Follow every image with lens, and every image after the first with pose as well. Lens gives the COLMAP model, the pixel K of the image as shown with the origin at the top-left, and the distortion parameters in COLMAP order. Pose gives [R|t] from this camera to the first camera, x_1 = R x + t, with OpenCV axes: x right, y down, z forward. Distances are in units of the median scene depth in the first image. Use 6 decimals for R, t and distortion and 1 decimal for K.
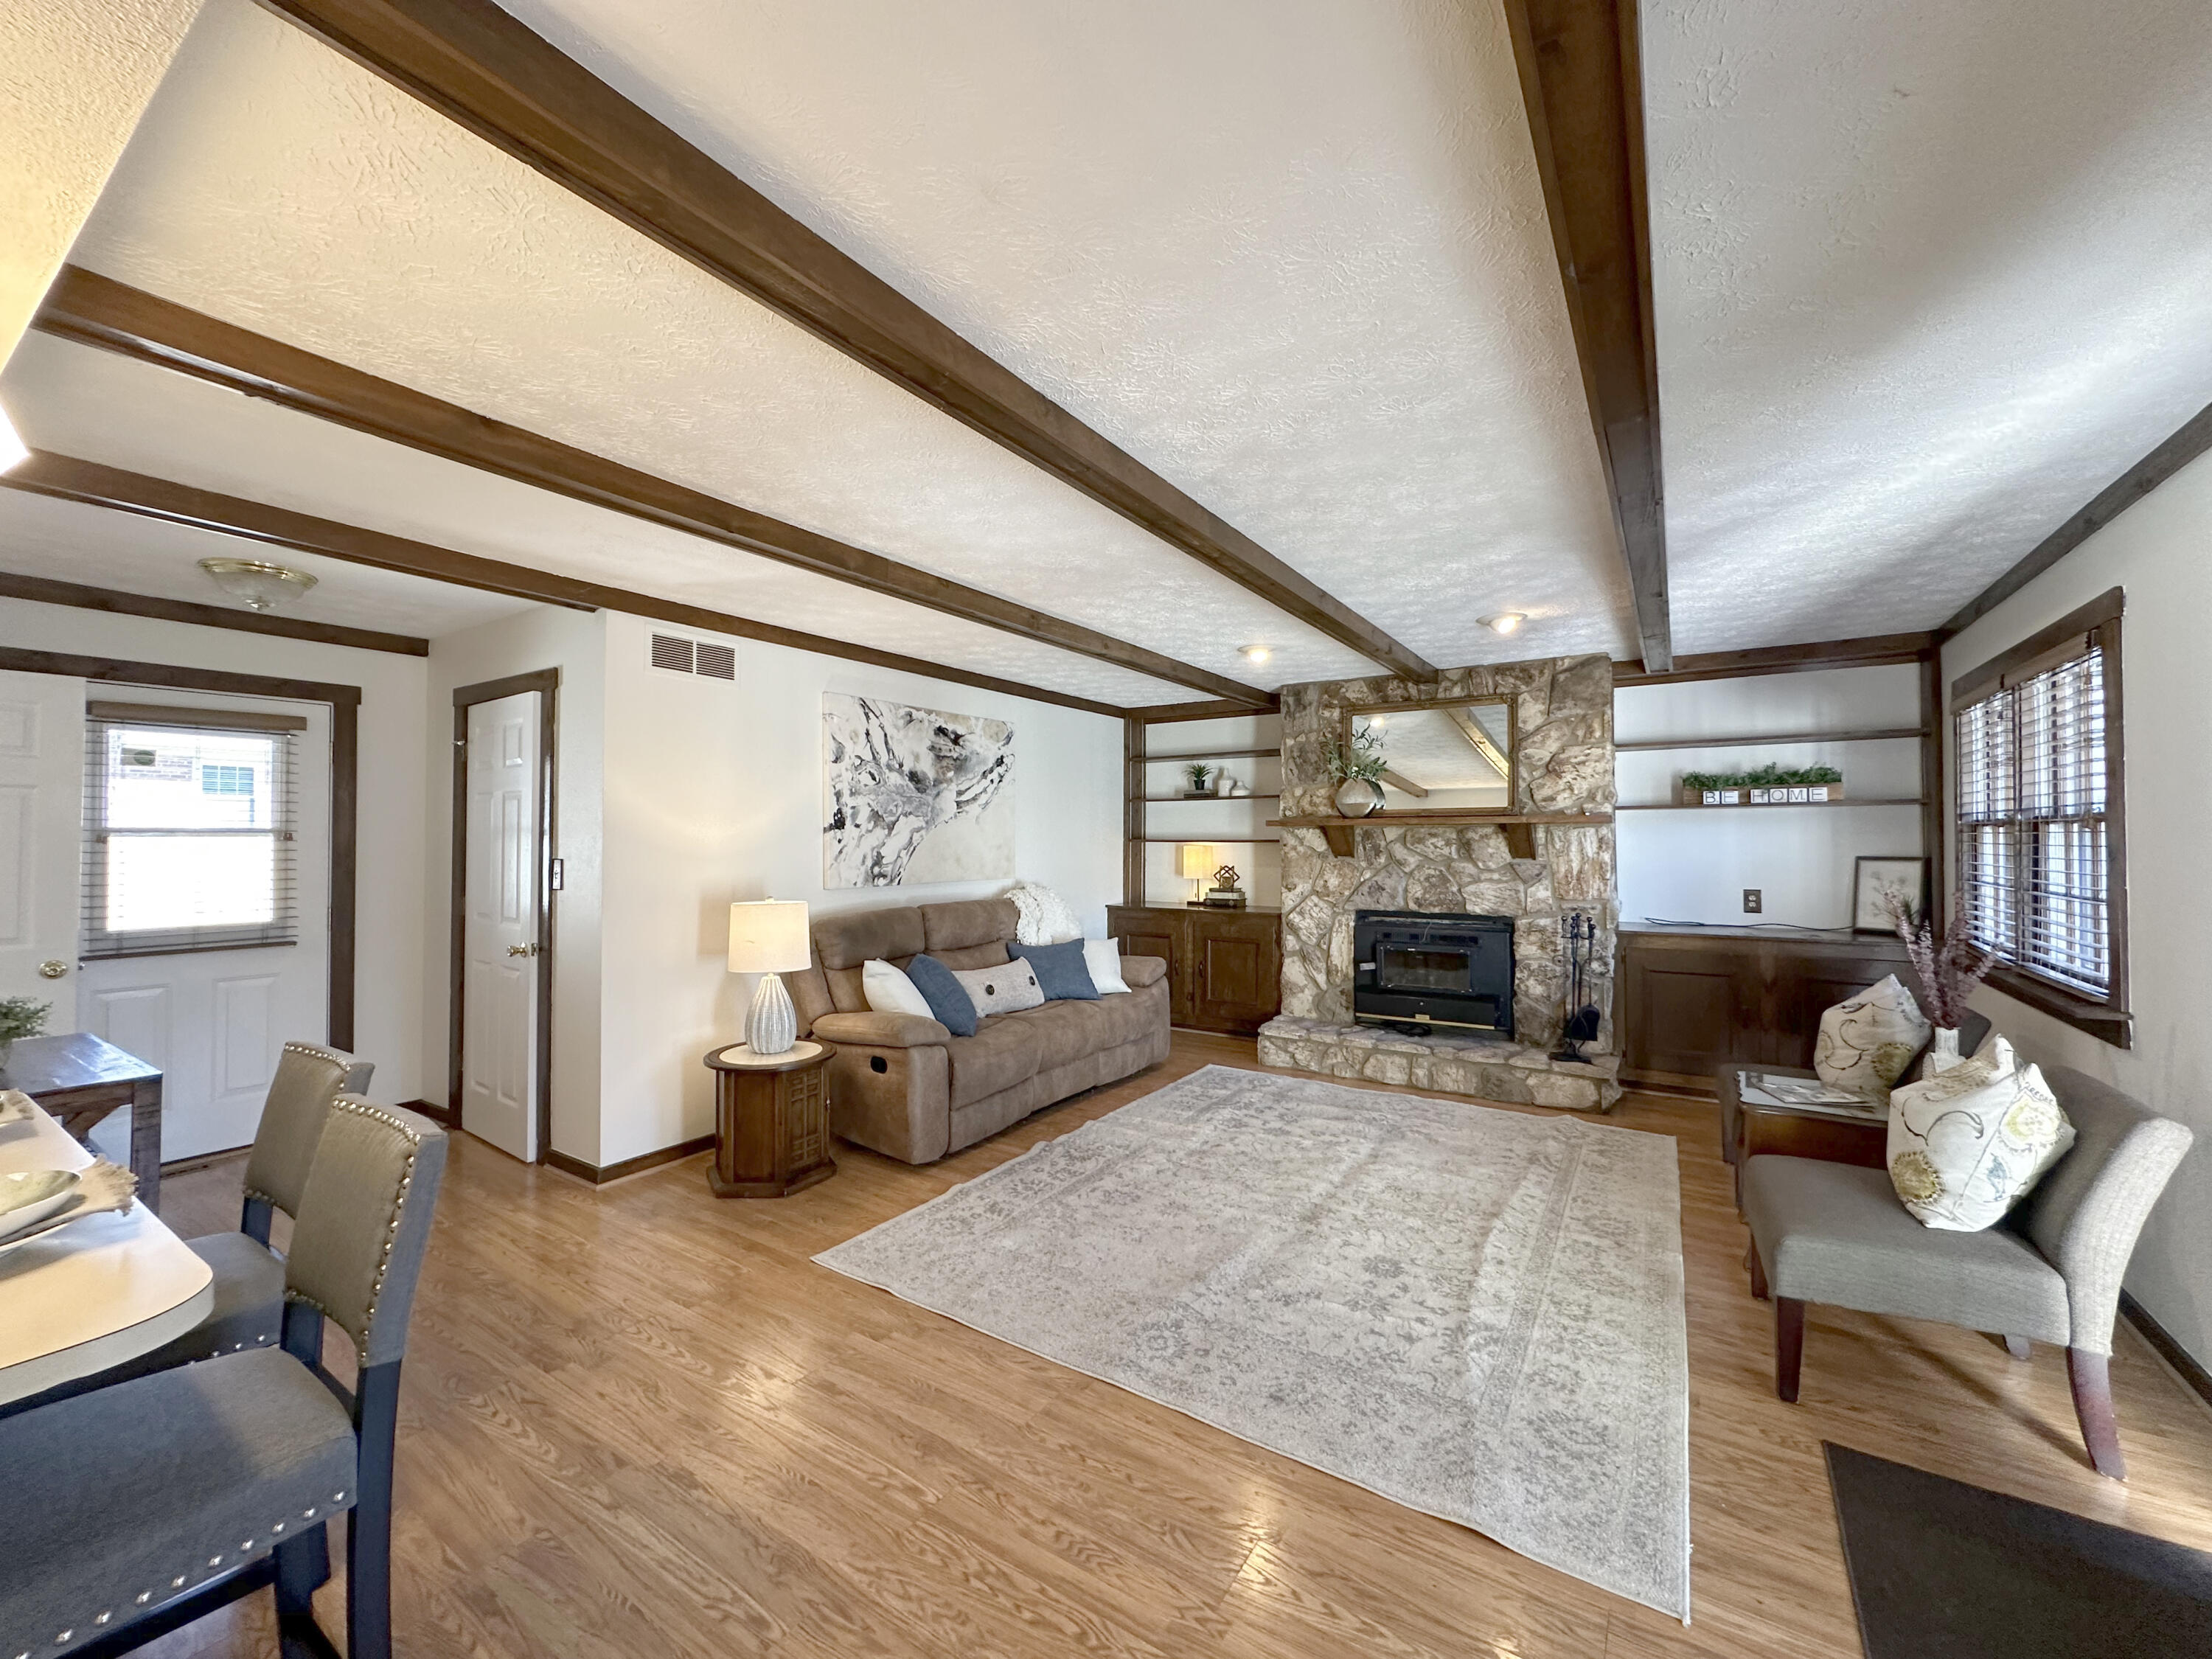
lens RADIAL K [[883.1, 0, 1103.6], [0, 883.1, 826.7], [0, 0, 1]] dist [-0.006920, 0.000760]
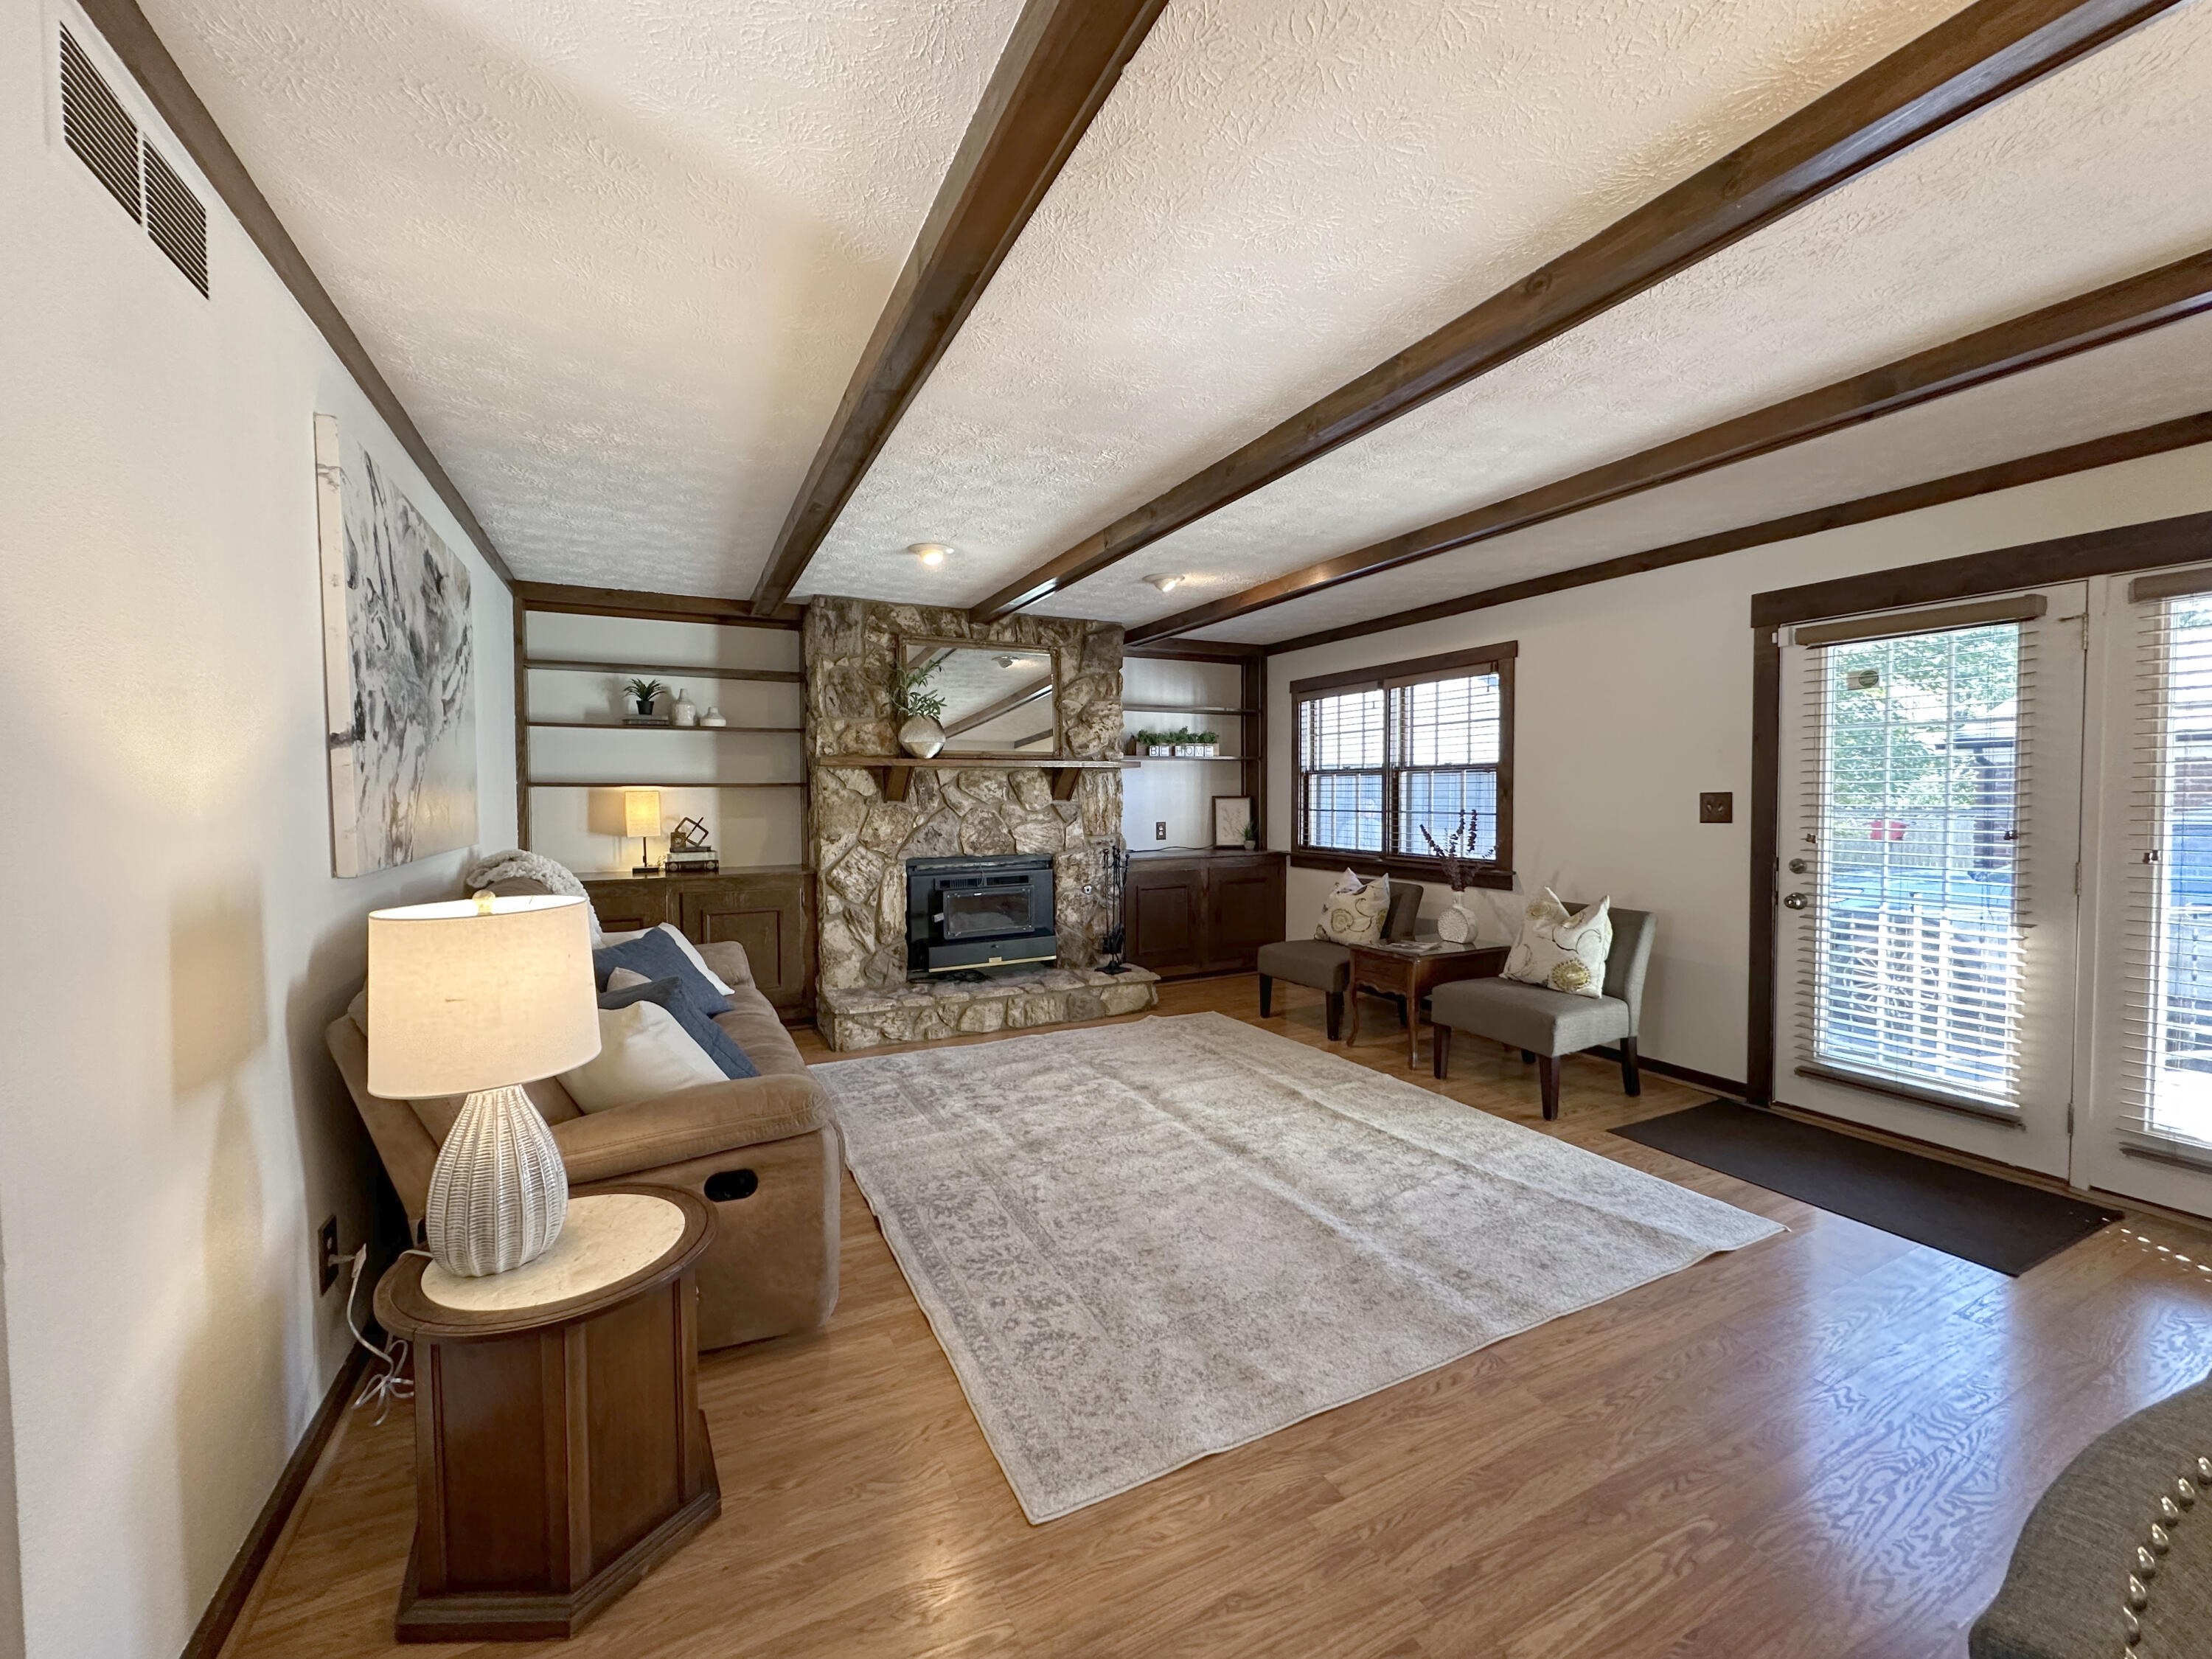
lens RADIAL K [[880.3, 0, 1105.3], [0, 880.3, 826.4], [0, 0, 1]] dist [-0.006738, 0.000159]
pose [[0.499982, -0.033071, 0.865404, -0.445990], [-0.008030, 0.999051, 0.042818, 0.021987], [-0.865999, -0.028357, 0.499242, 0.411188]]
